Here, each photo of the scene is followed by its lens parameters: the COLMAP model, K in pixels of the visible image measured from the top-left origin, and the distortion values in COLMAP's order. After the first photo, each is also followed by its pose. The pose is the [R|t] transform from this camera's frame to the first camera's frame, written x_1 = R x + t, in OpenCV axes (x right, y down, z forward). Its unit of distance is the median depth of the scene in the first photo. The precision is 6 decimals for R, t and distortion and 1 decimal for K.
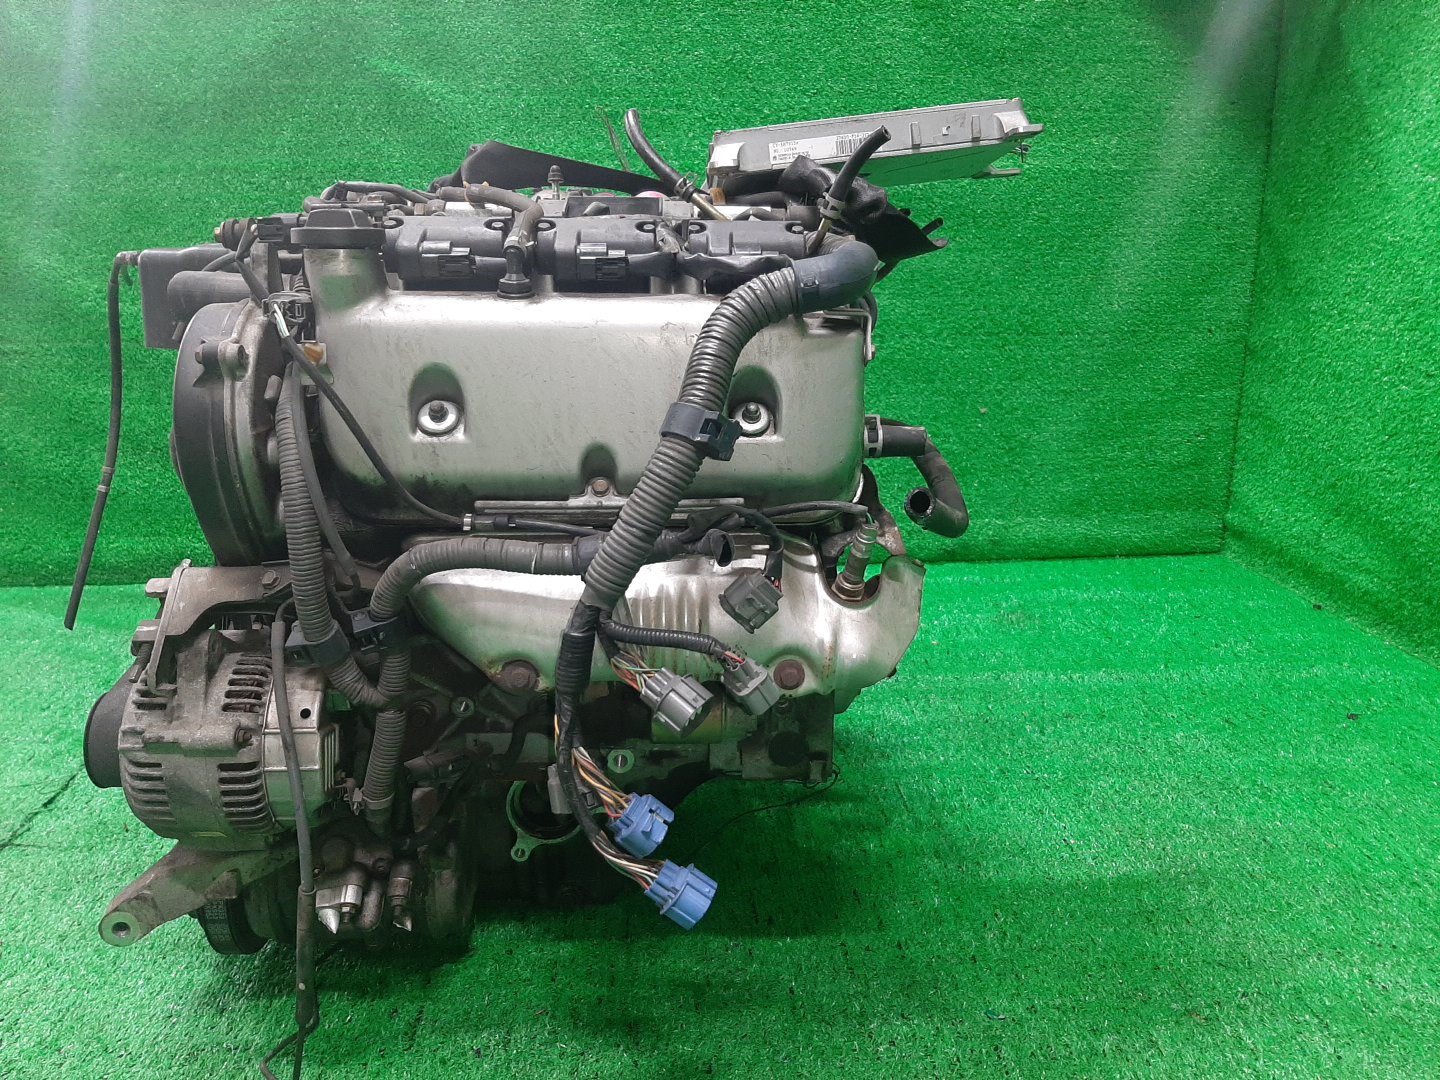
lens RADIAL K [[1102.3, 0, 720.0], [0, 1102.3, 540.0], [0, 0, 1]] dist [-0.009390, -0.005297]
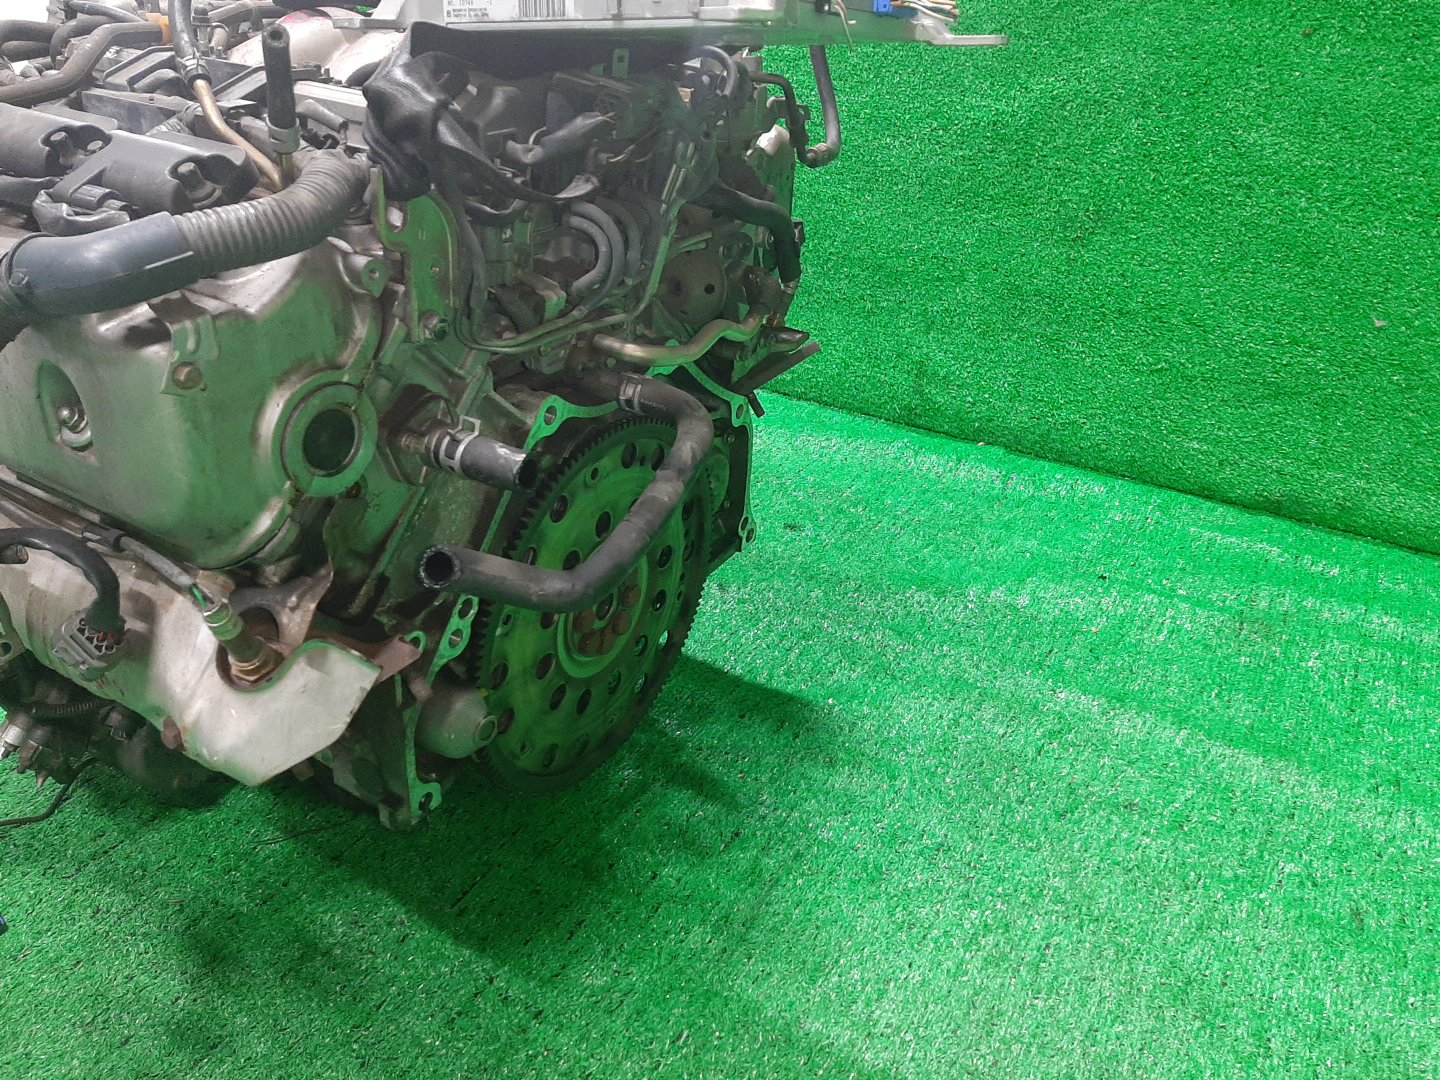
lens RADIAL K [[1102.3, 0, 720.0], [0, 1102.3, 540.0], [0, 0, 1]] dist [-0.009390, -0.005297]
pose [[0.832012, 0.322164, -0.451626, 0.517263], [-0.197686, 0.932831, 0.301240, -0.242570], [0.518340, -0.161355, 0.839814, 0.400864]]
